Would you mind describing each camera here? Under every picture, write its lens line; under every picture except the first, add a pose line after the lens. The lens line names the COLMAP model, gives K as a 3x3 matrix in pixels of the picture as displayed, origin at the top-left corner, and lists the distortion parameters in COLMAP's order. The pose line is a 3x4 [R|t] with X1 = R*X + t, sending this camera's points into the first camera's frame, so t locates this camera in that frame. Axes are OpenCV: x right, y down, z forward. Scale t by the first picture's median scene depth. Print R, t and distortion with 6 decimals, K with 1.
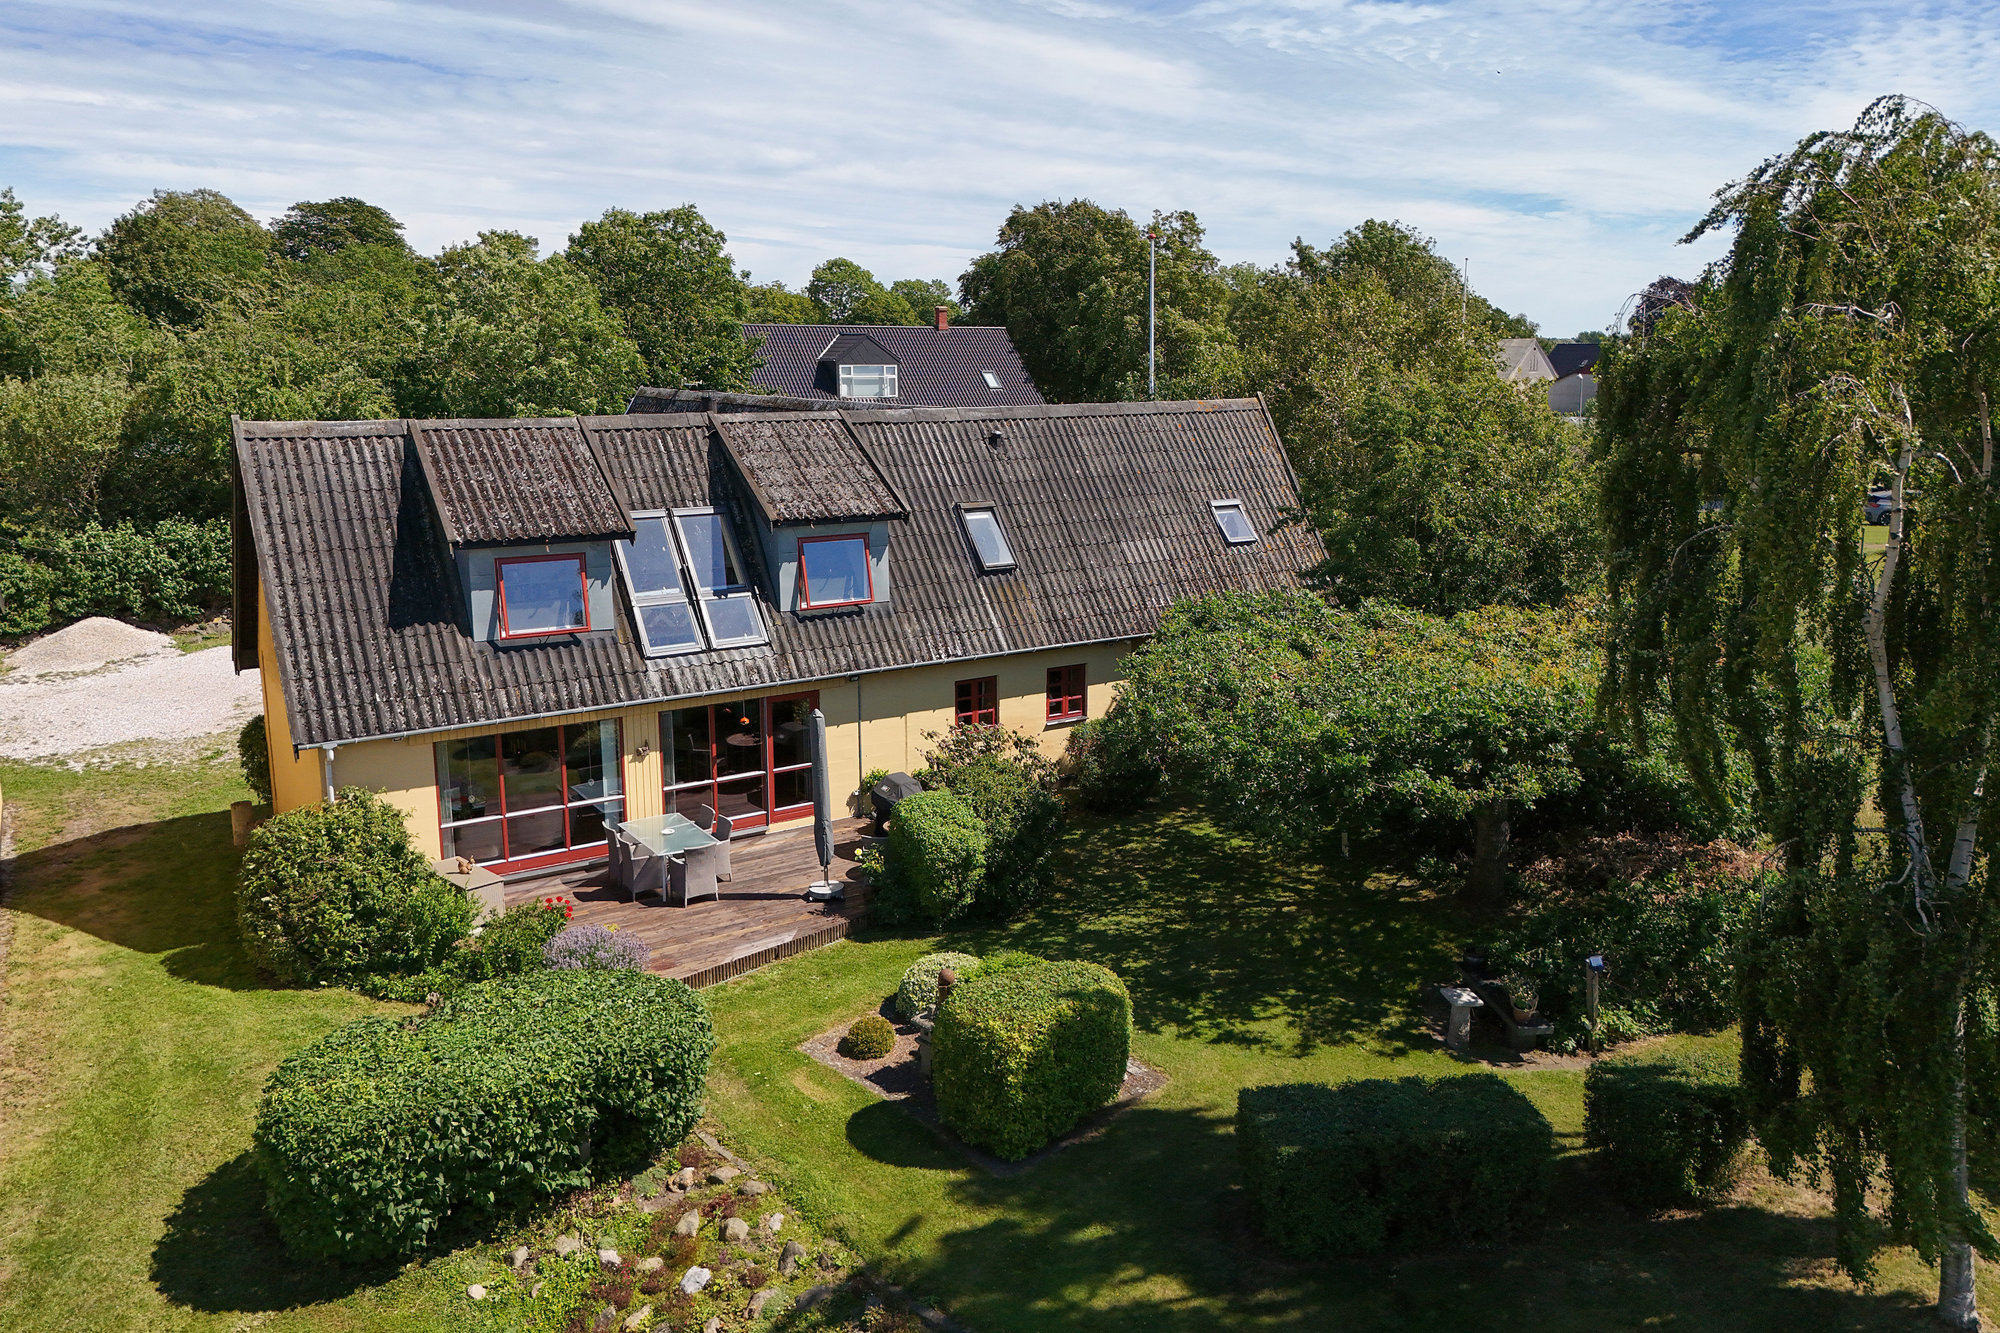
lens RADIAL K [[1479.2, 0, 994.6], [0, 1479.2, 632.8], [0, 0, 1]] dist [0.063850, -0.045576]
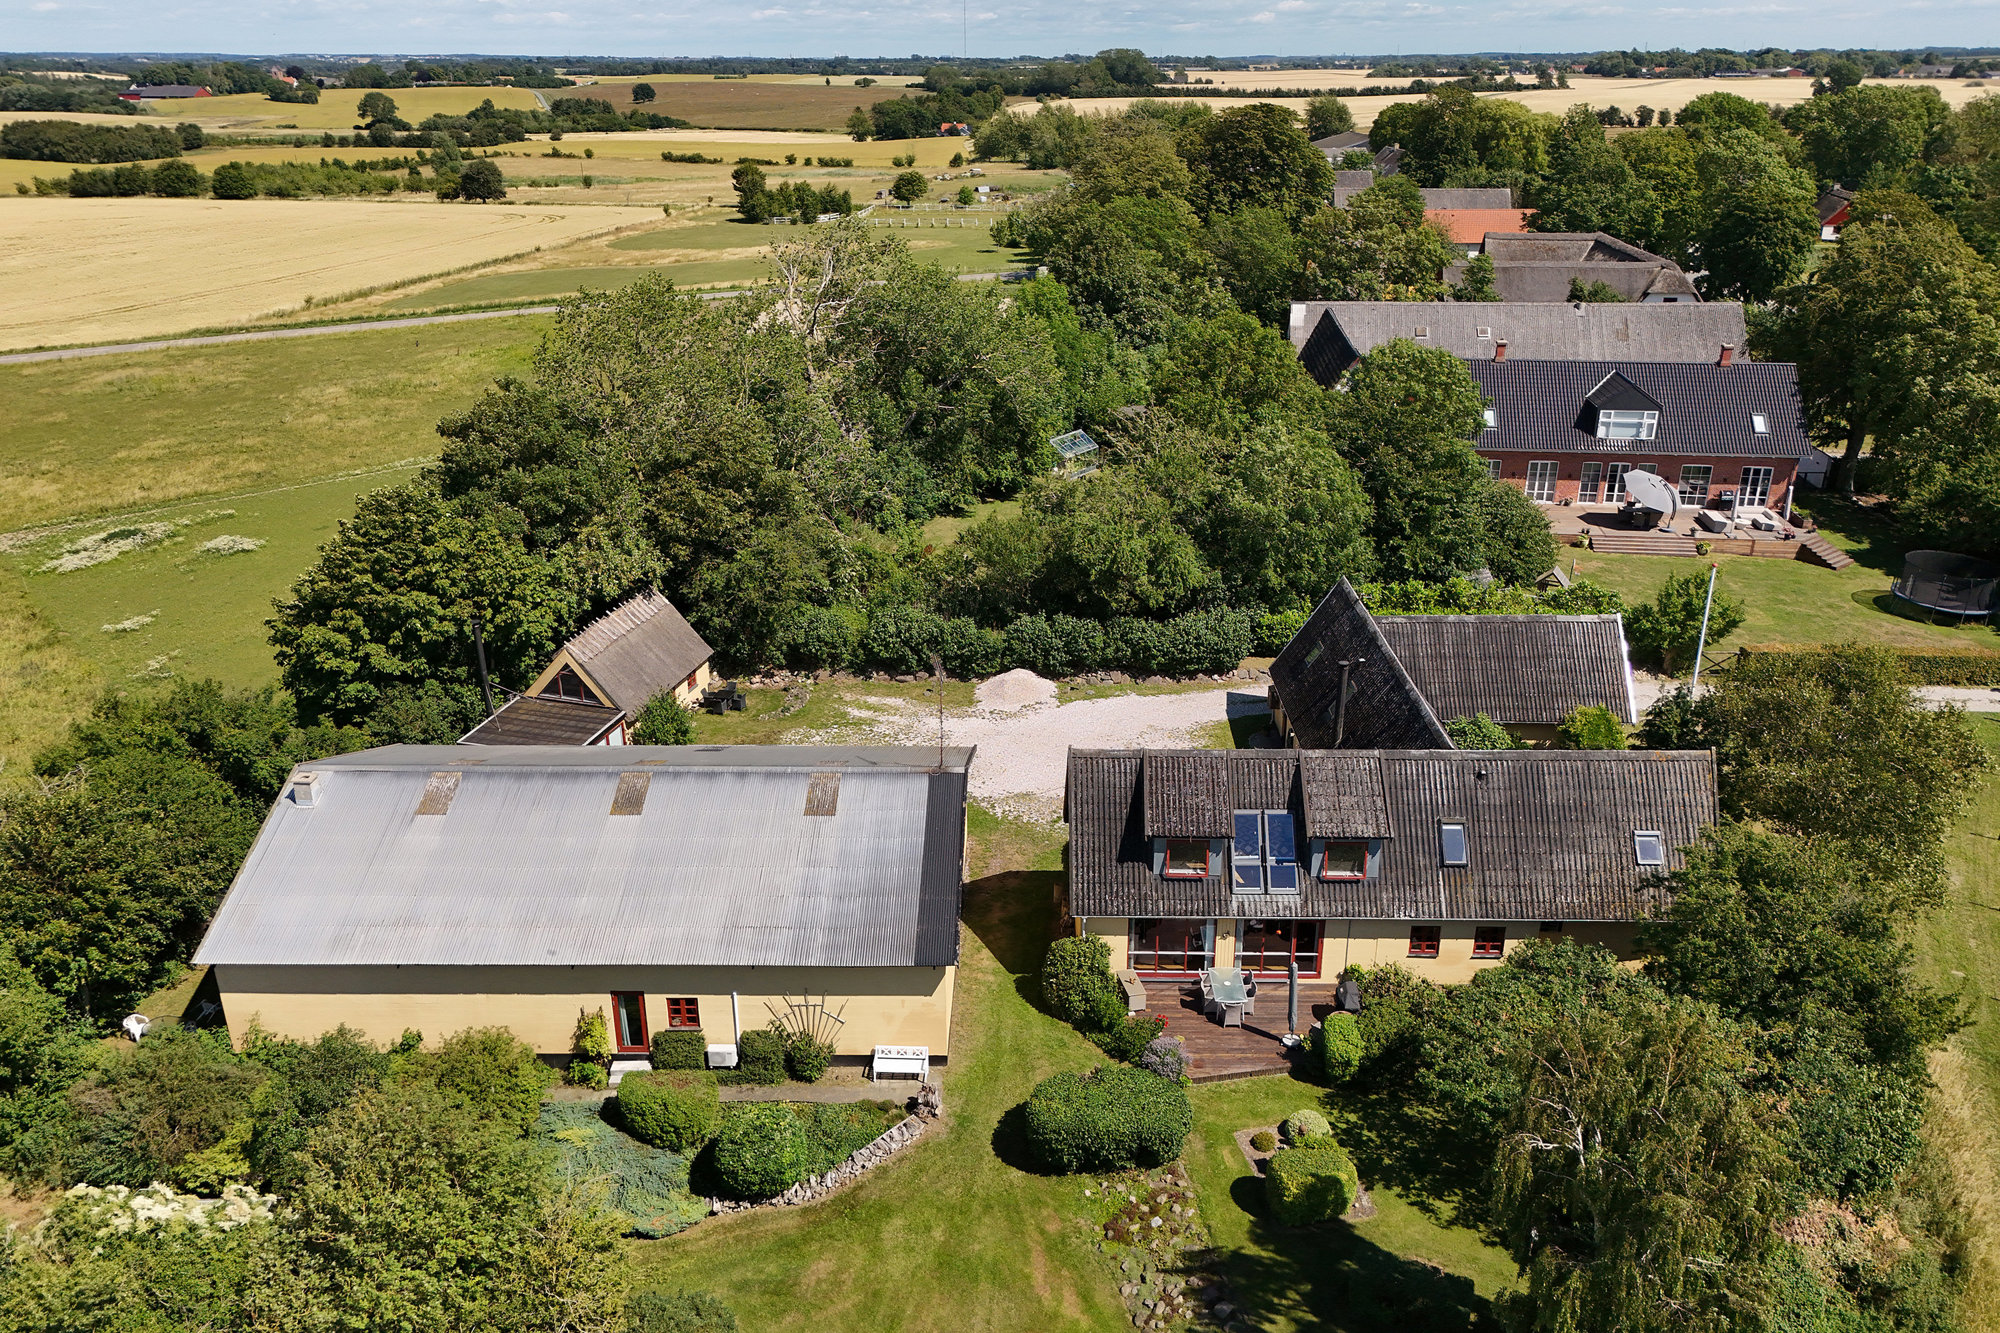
lens RADIAL K [[1479.2, 0, 994.6], [0, 1479.2, 632.8], [0, 0, 1]] dist [0.063850, -0.045576]
pose [[0.834372, 0.196484, -0.514992, 0.486825], [-0.102237, 0.973263, 0.205687, -0.747072], [0.541637, -0.118968, 0.832152, -0.845989]]
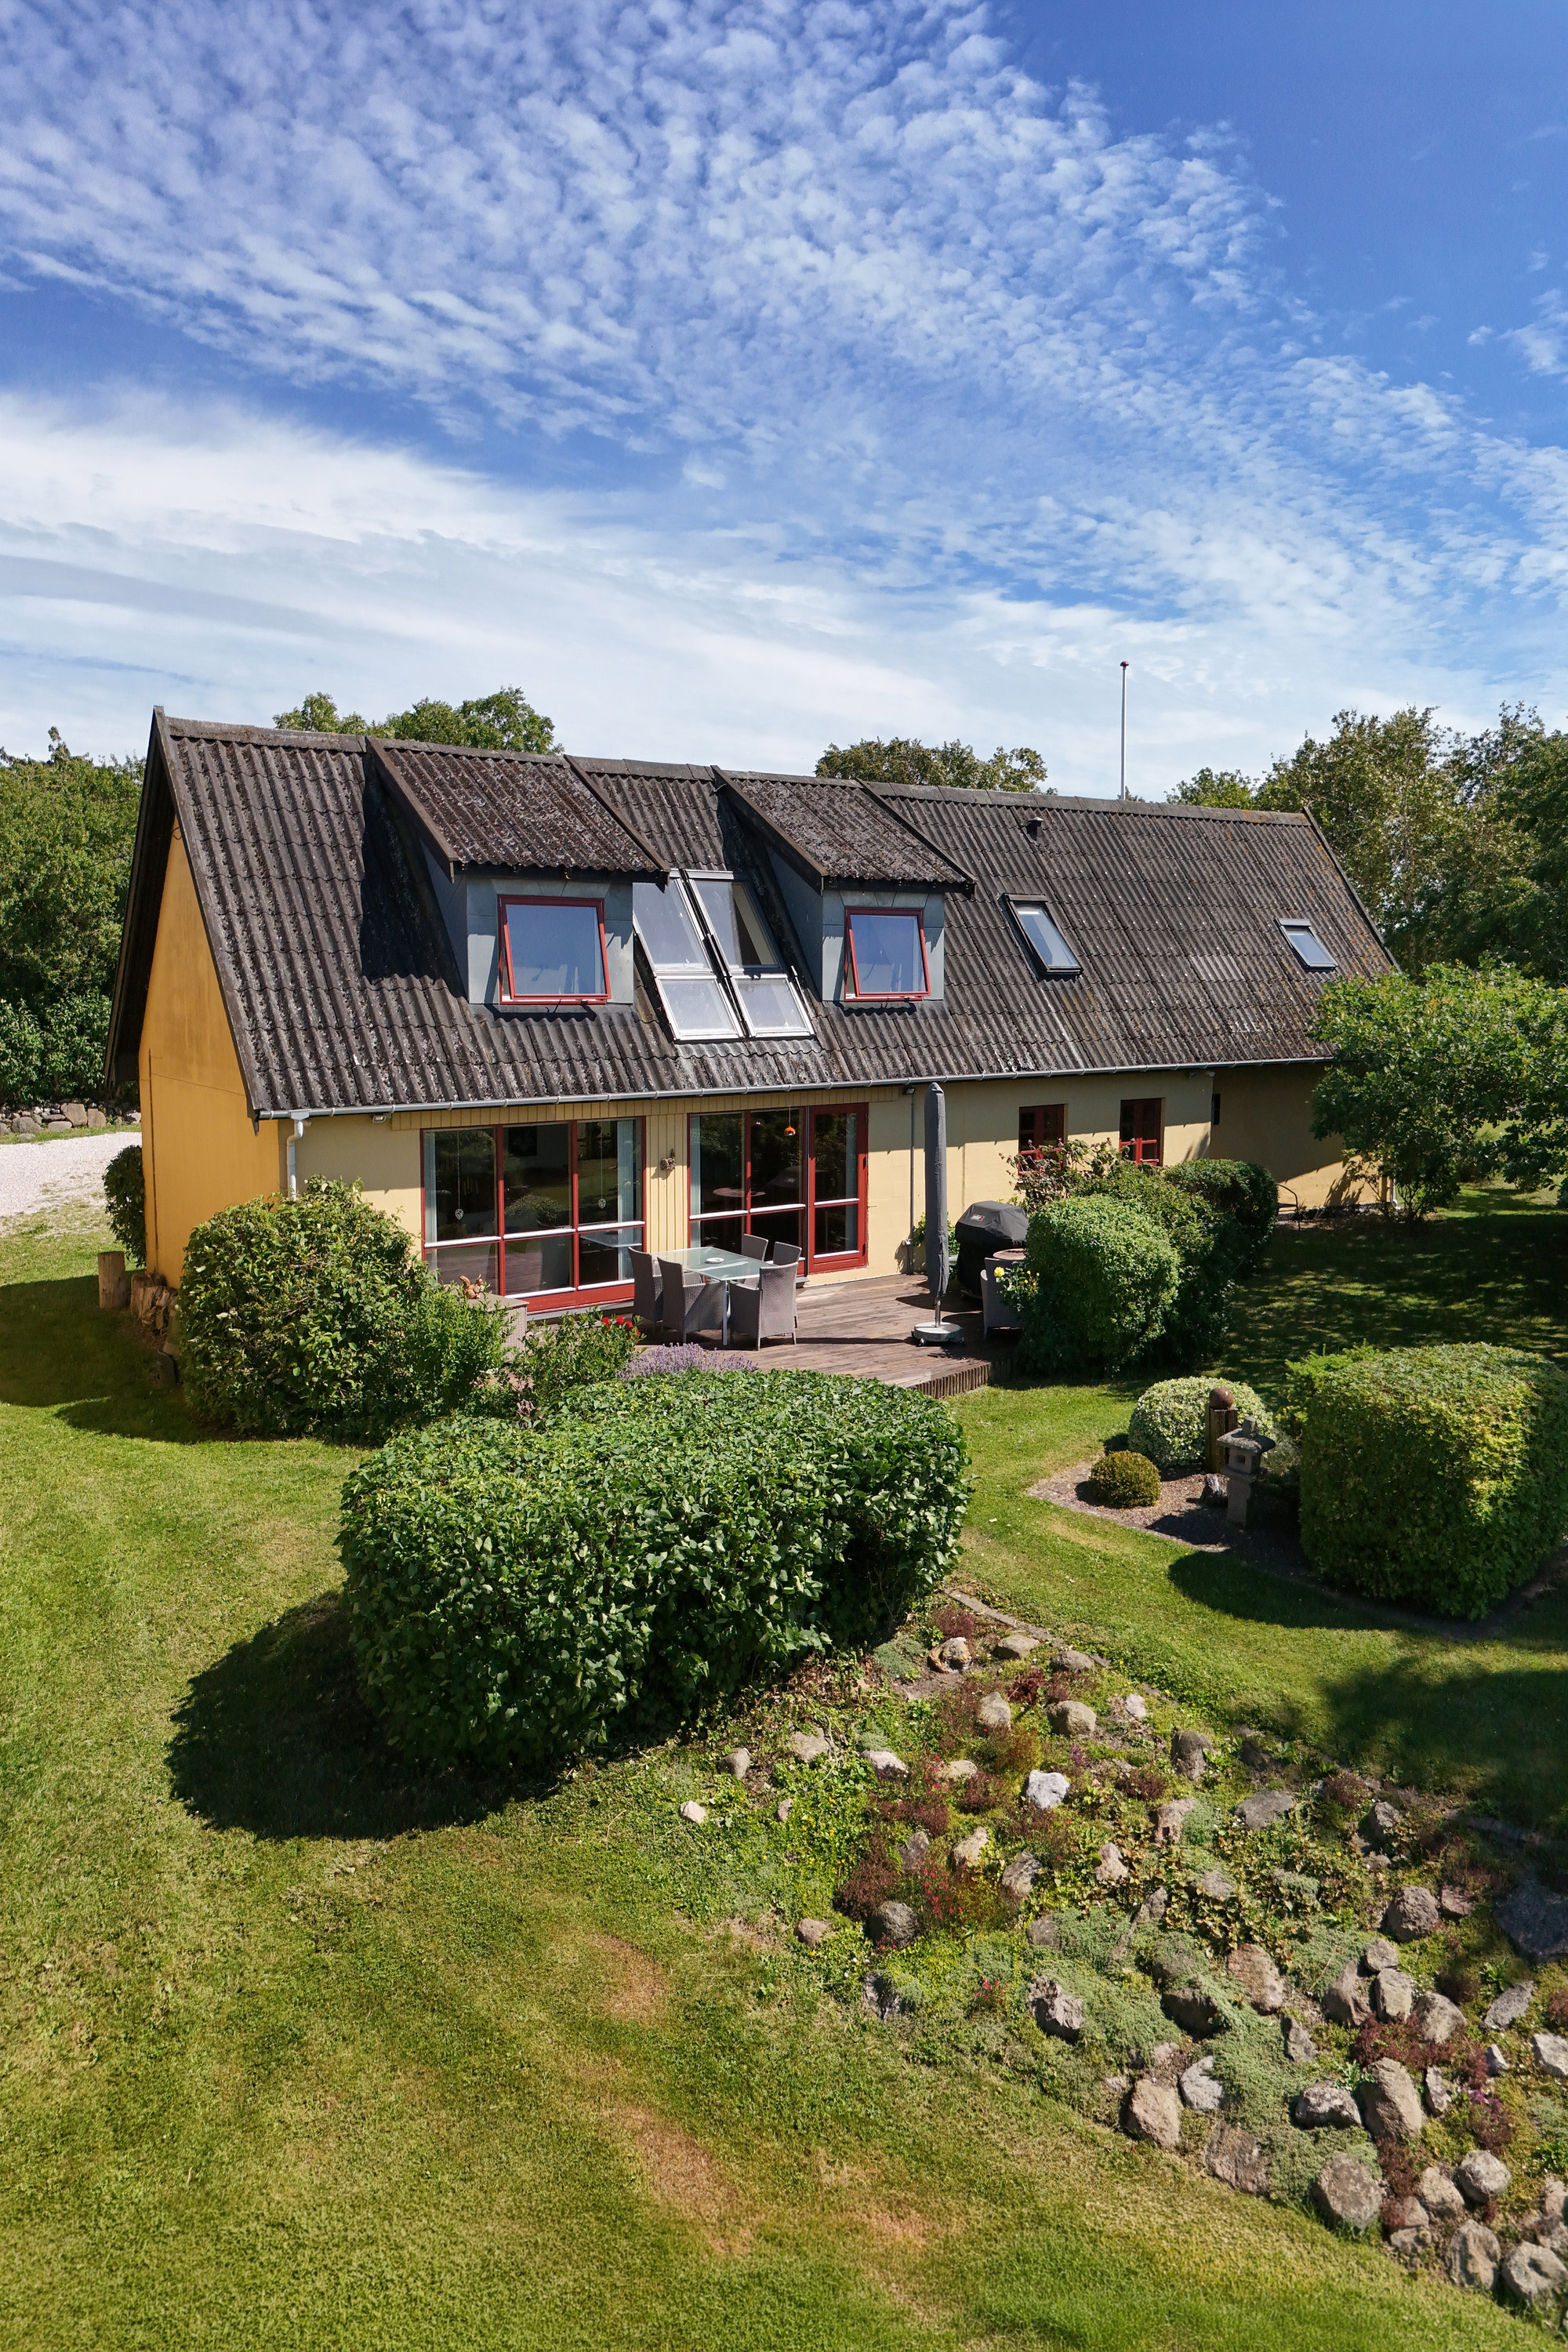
lens RADIAL K [[1583.0, 0, 785.4], [0, 1583.0, 1114.7], [0, 0, 1]] dist [0.091394, -0.105572]
pose [[0.999367, -0.000139, 0.035565, -0.219545], [0.003445, 0.995670, -0.092899, 0.139189], [-0.035398, 0.092963, 0.995040, 0.199813]]
